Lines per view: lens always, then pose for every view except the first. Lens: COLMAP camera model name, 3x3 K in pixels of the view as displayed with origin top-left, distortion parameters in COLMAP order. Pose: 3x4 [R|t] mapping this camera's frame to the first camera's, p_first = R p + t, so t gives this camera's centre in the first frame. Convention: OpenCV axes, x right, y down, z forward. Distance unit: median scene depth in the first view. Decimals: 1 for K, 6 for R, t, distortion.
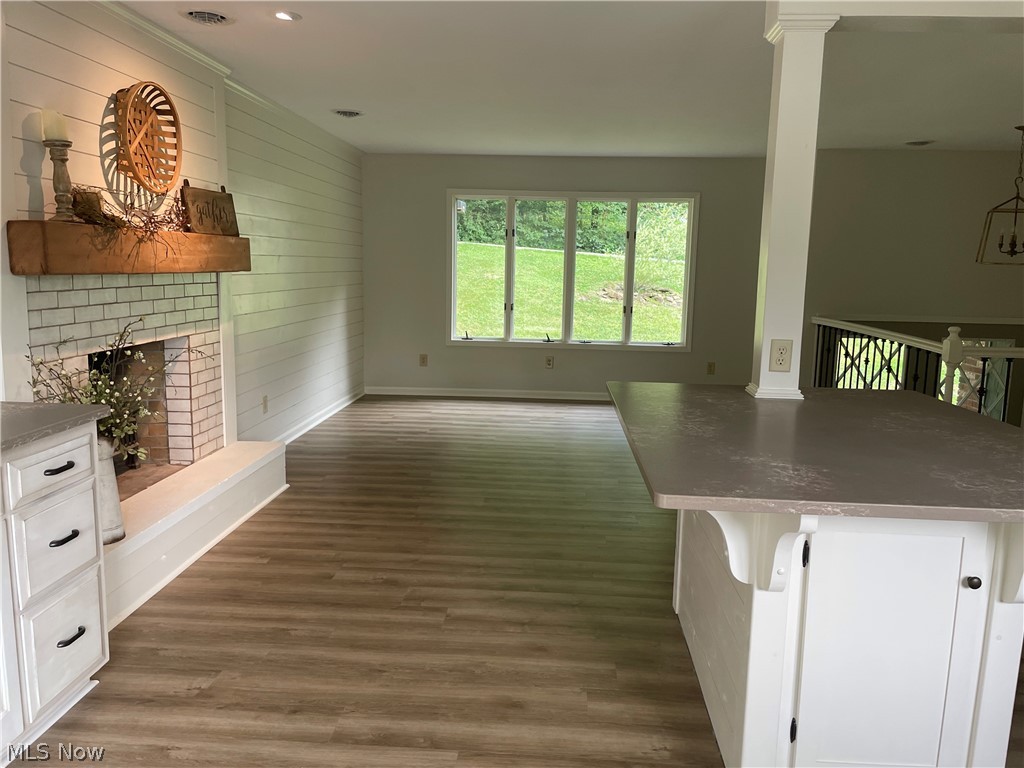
lens RADIAL K [[772.3, 0, 509.4], [0, 772.3, 387.6], [0, 0, 1]] dist [0.081210, -0.133376]
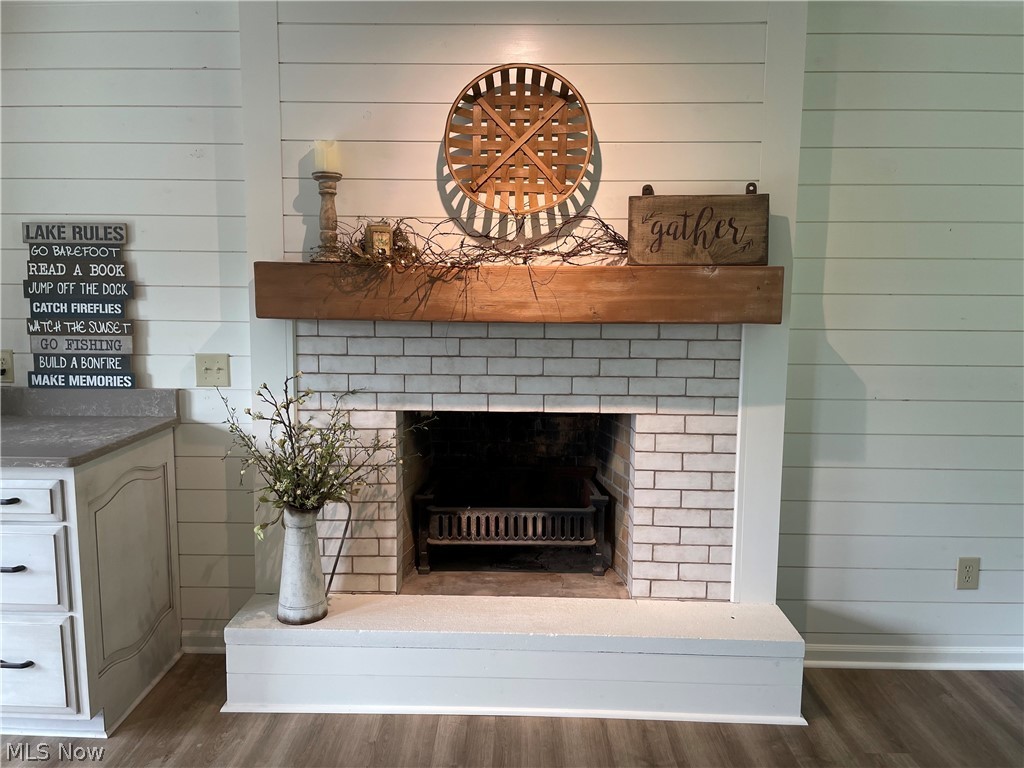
lens RADIAL K [[774.1, 0, 511.3], [0, 774.1, 369.1], [0, 0, 1]] dist [0.092754, -0.139259]
pose [[0.039183, 0.088556, -0.995300, 0.310576], [-0.162857, 0.983313, 0.081078, -0.171849], [0.985871, 0.158915, 0.052951, 1.027007]]
